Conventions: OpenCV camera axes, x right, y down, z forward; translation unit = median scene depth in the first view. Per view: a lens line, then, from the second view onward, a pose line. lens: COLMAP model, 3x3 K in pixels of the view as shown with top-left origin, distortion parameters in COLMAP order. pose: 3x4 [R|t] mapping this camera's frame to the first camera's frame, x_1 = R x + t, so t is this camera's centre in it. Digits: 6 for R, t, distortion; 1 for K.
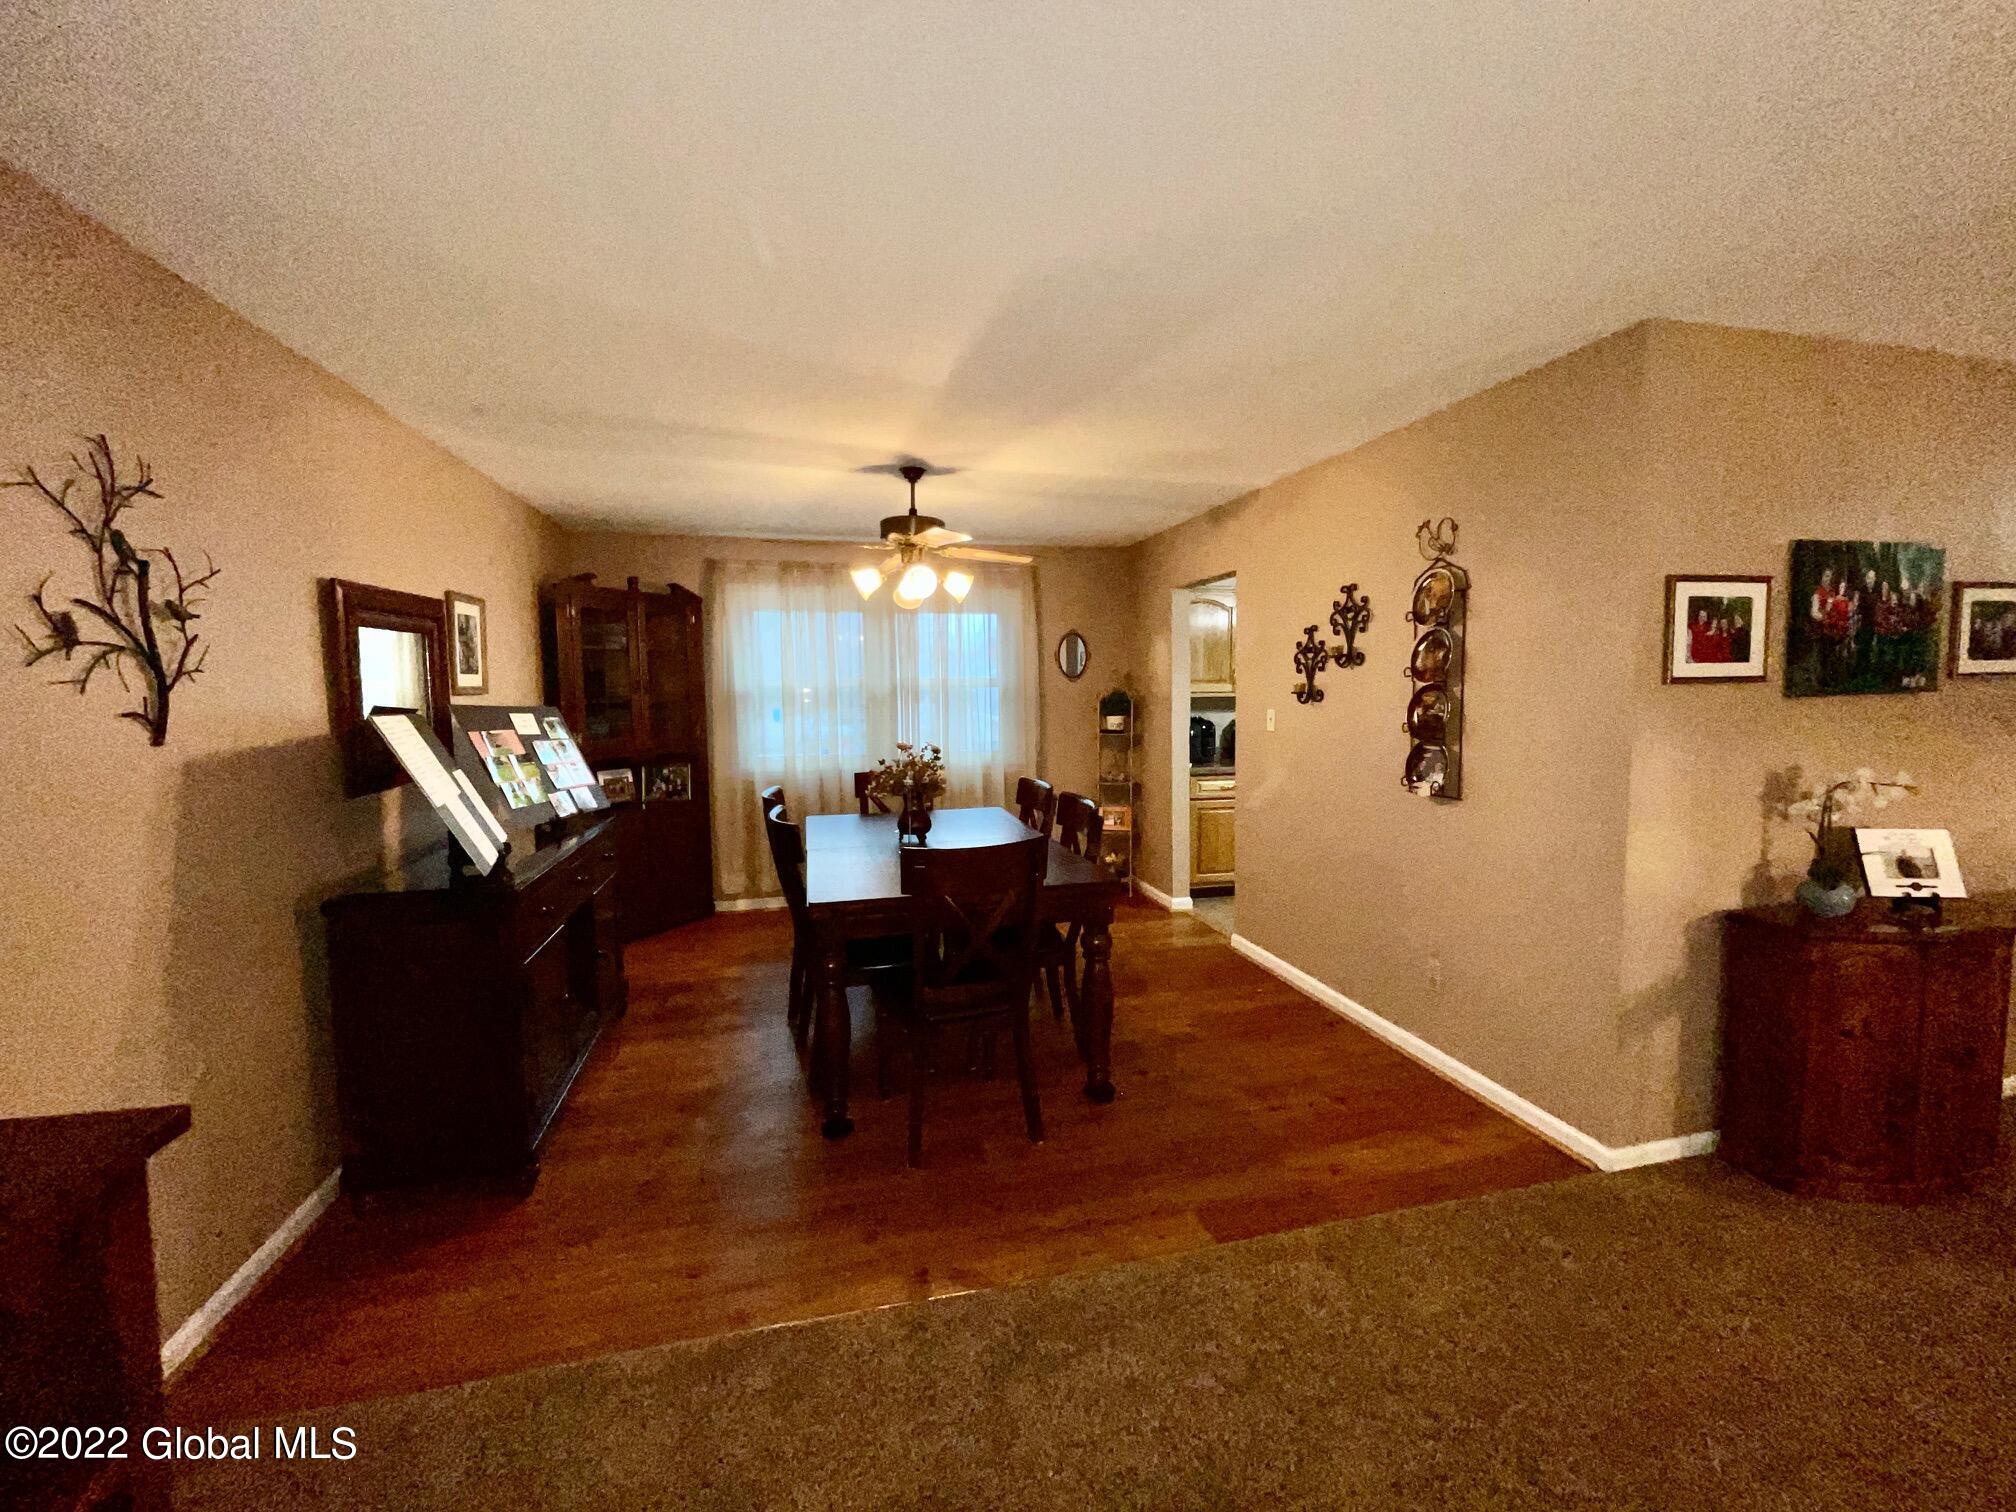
lens RADIAL K [[818.4, 0, 1003.7], [0, 818.4, 749.0], [0, 0, 1]] dist [-0.001568, 0.000224]
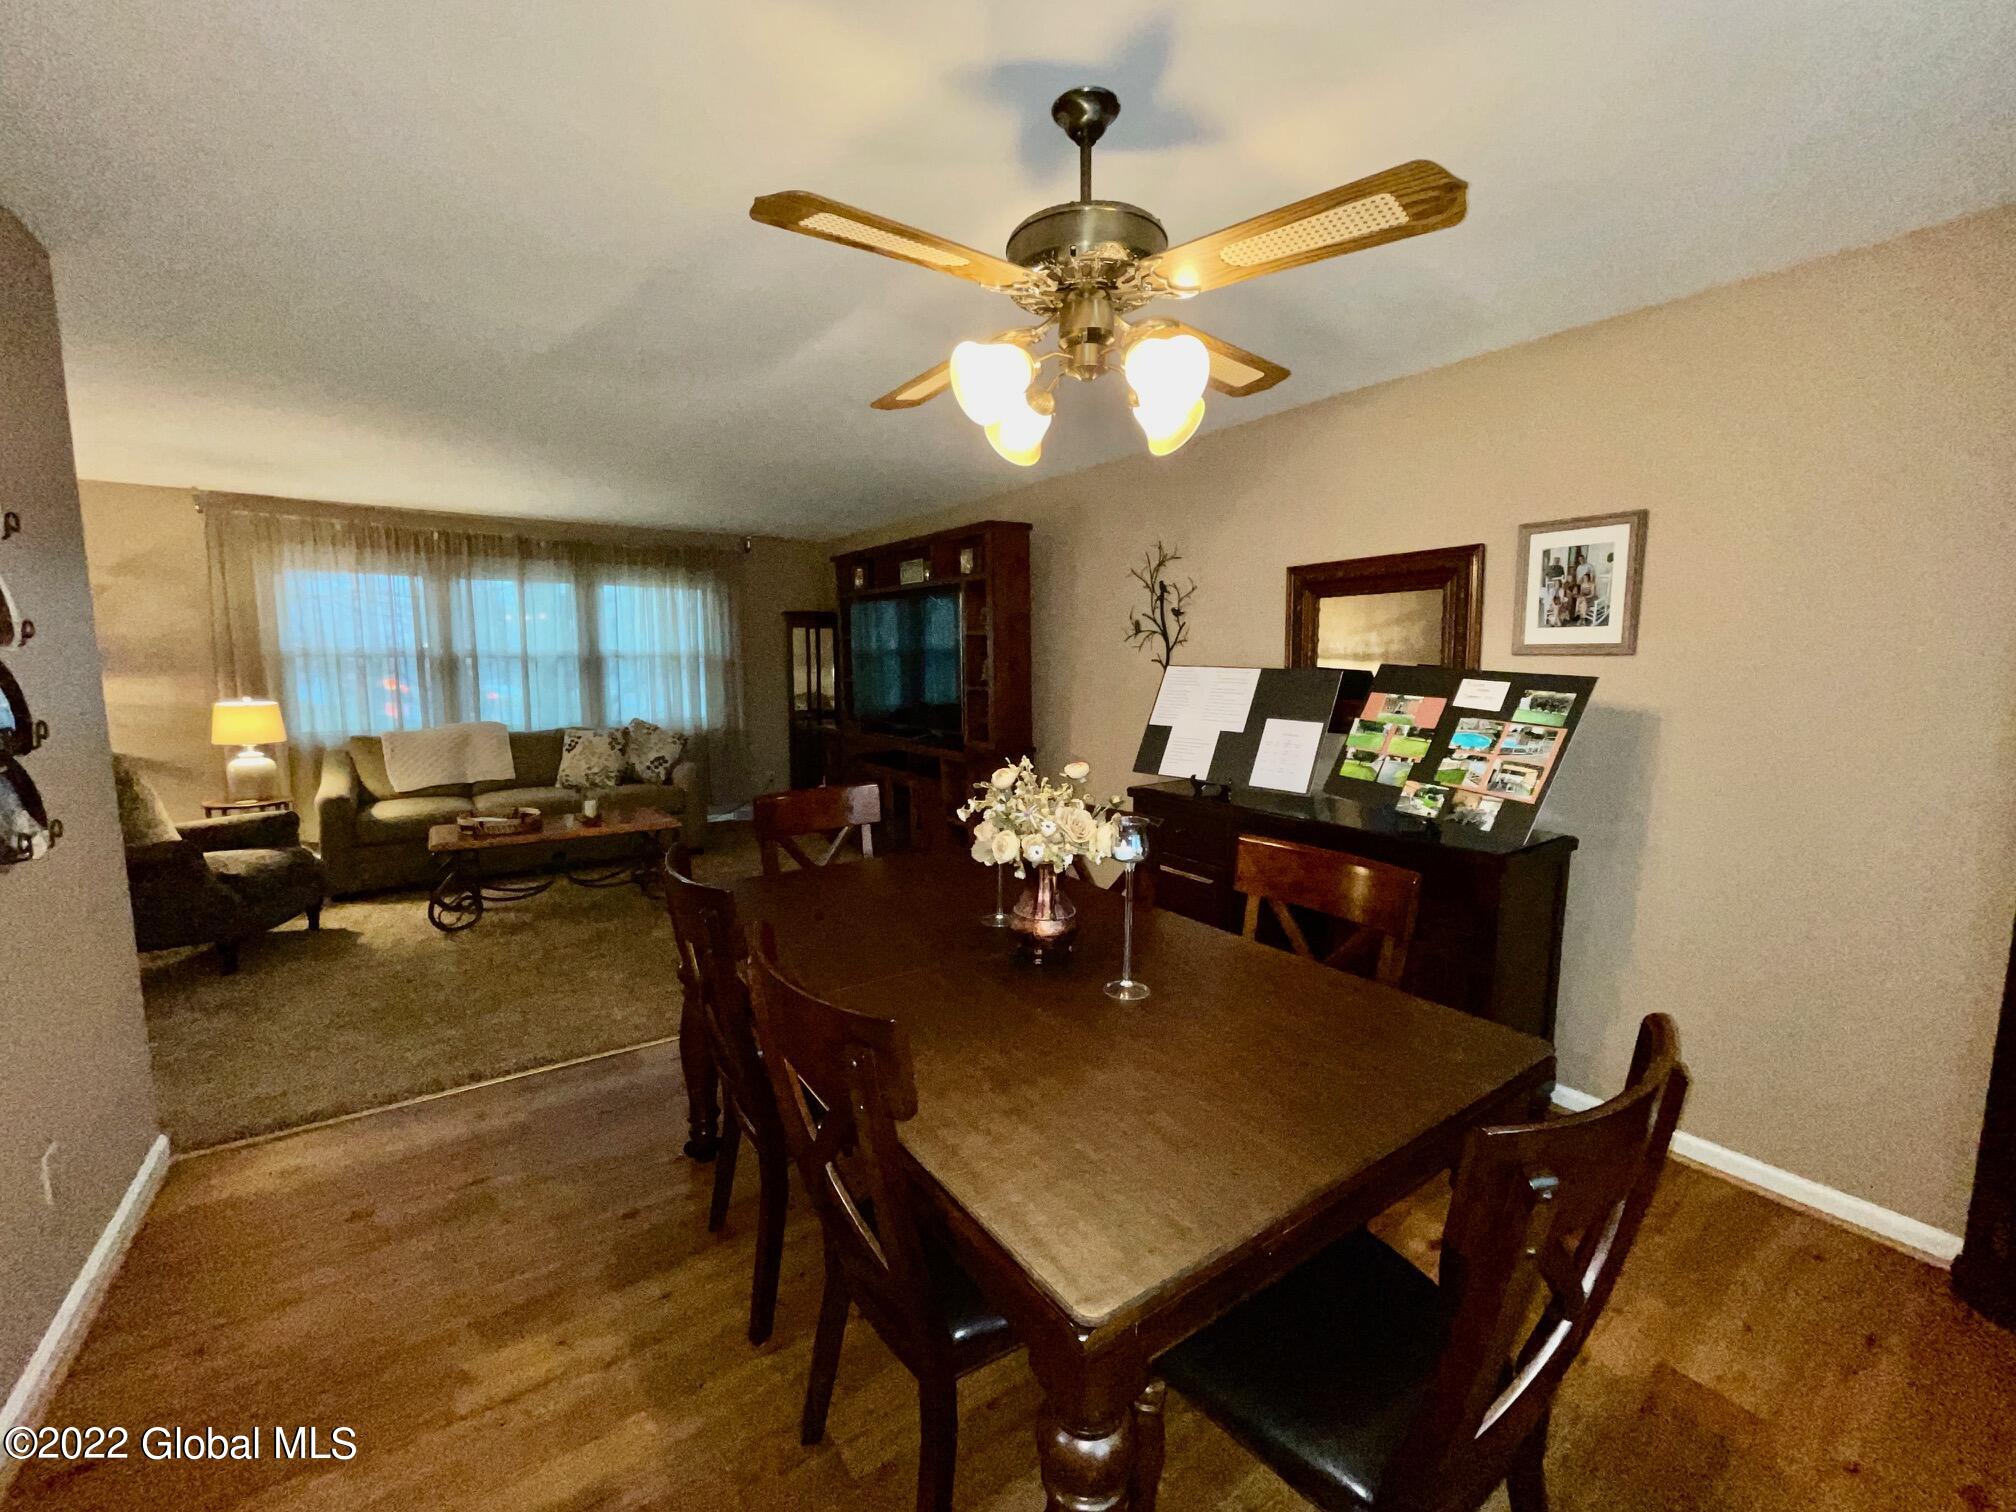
lens RADIAL K [[806.2, 0, 989.4], [0, 806.2, 750.6], [0, 0, 1]] dist [-0.000041, 0.000078]
pose [[-0.935645, 0.049186, -0.349498, 0.180653], [-0.019437, 0.981558, 0.190172, -0.208591], [0.352406, 0.184726, -0.917434, 2.866342]]
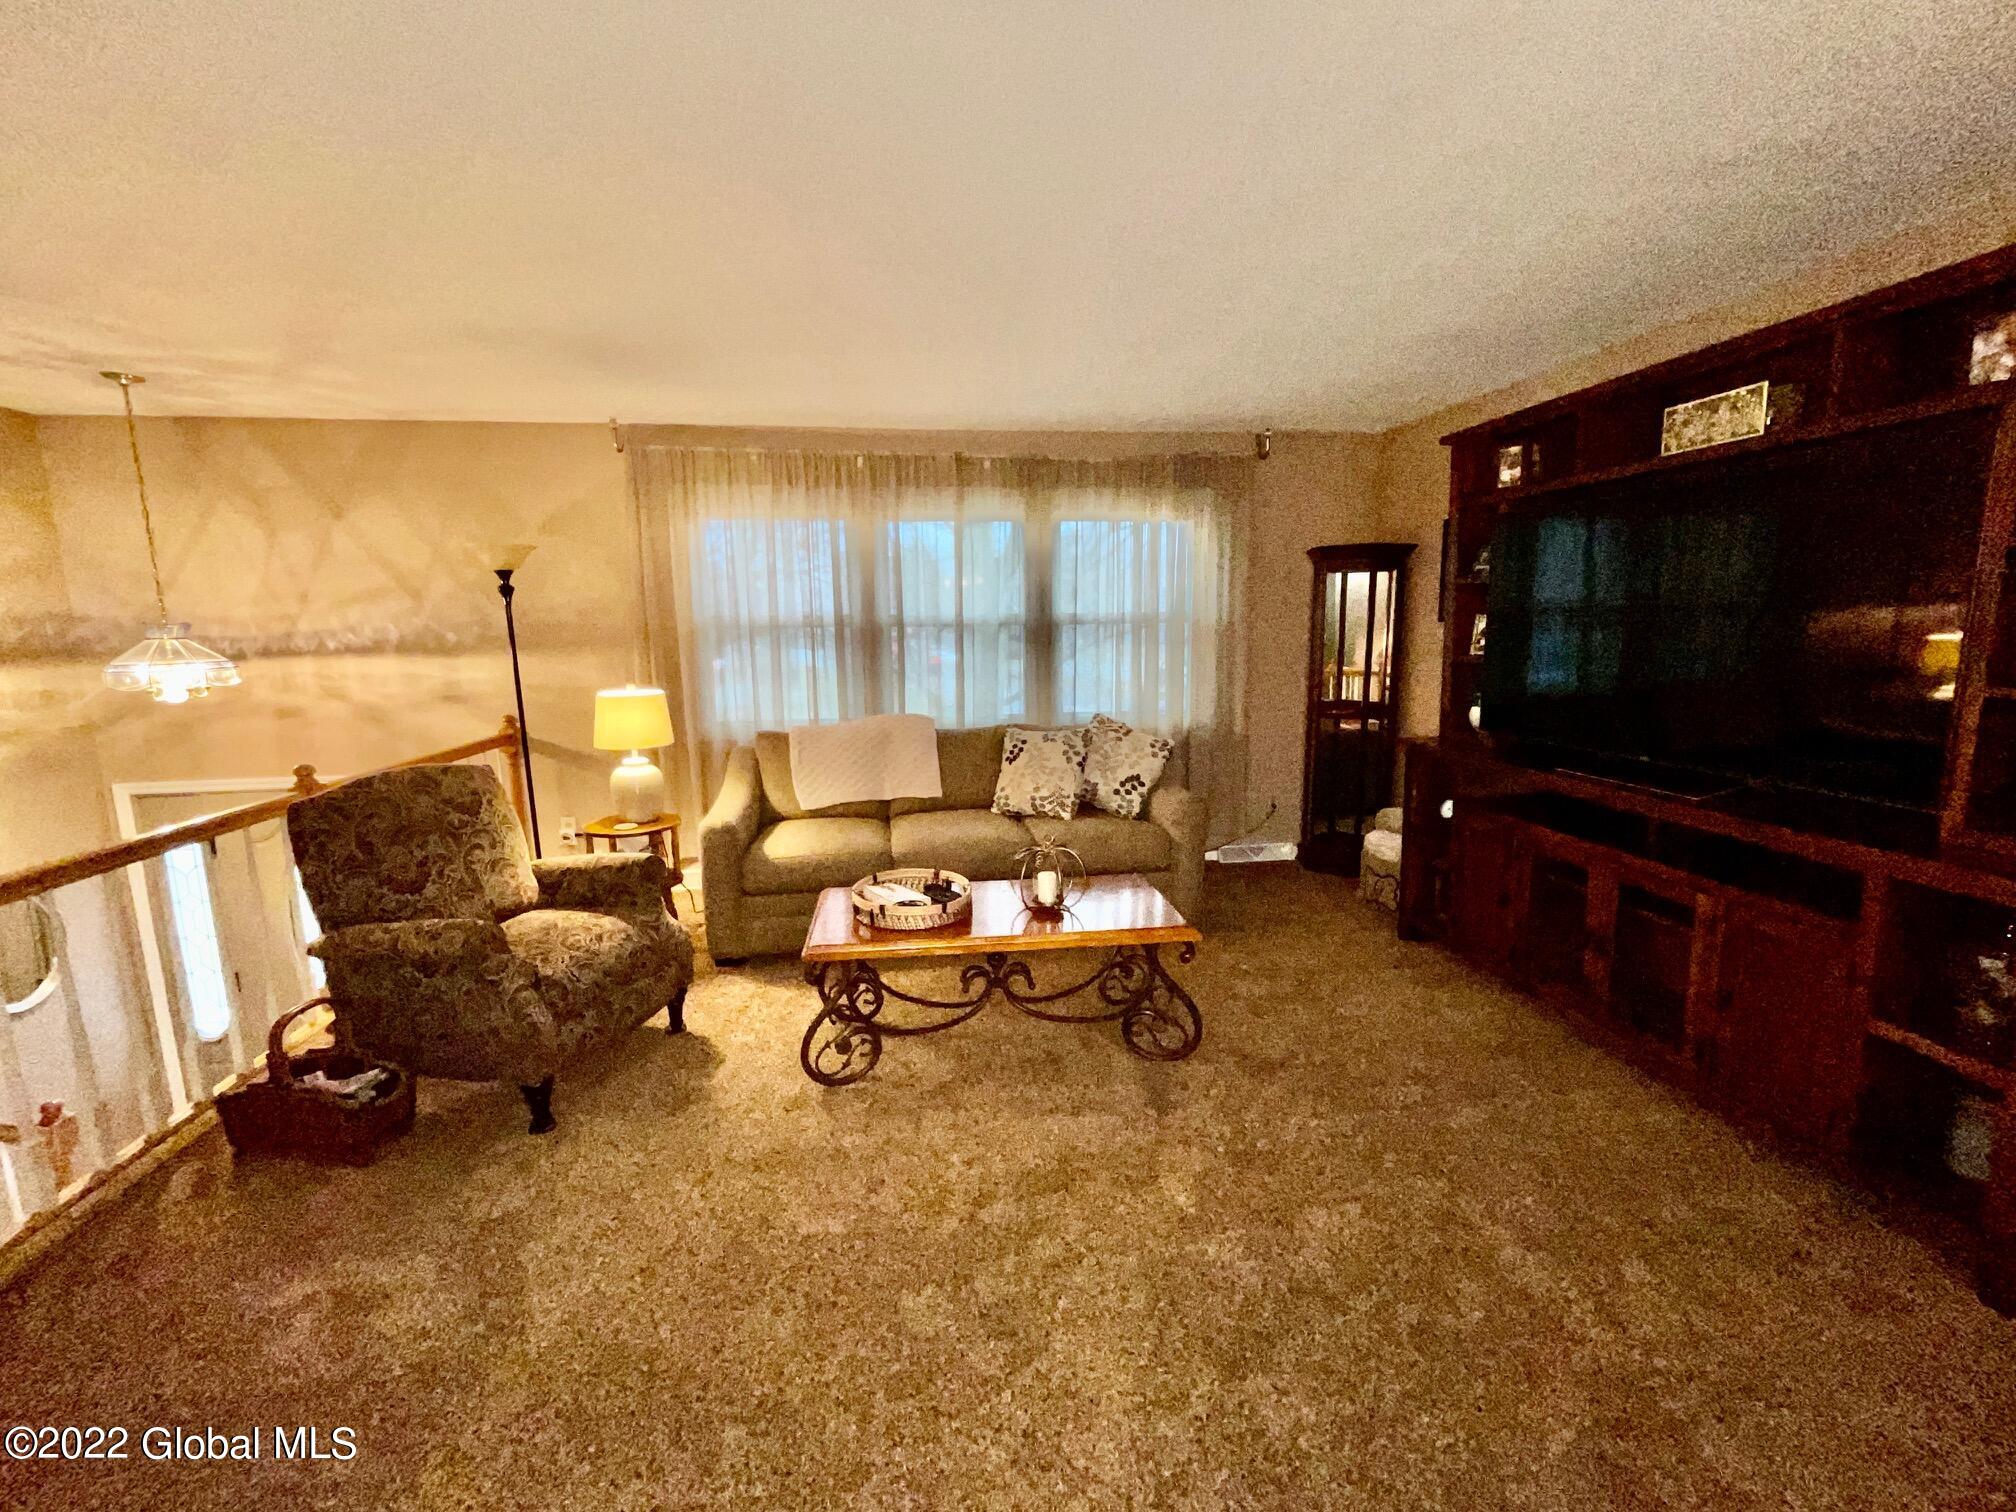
lens RADIAL K [[818.4, 0, 1003.7], [0, 818.4, 749.0], [0, 0, 1]] dist [-0.001568, 0.000224]
pose [[-0.993430, 0.007219, 0.114214, 0.385484], [0.033173, 0.973325, 0.227018, -0.107202], [-0.109529, 0.229315, -0.967170, 1.498958]]
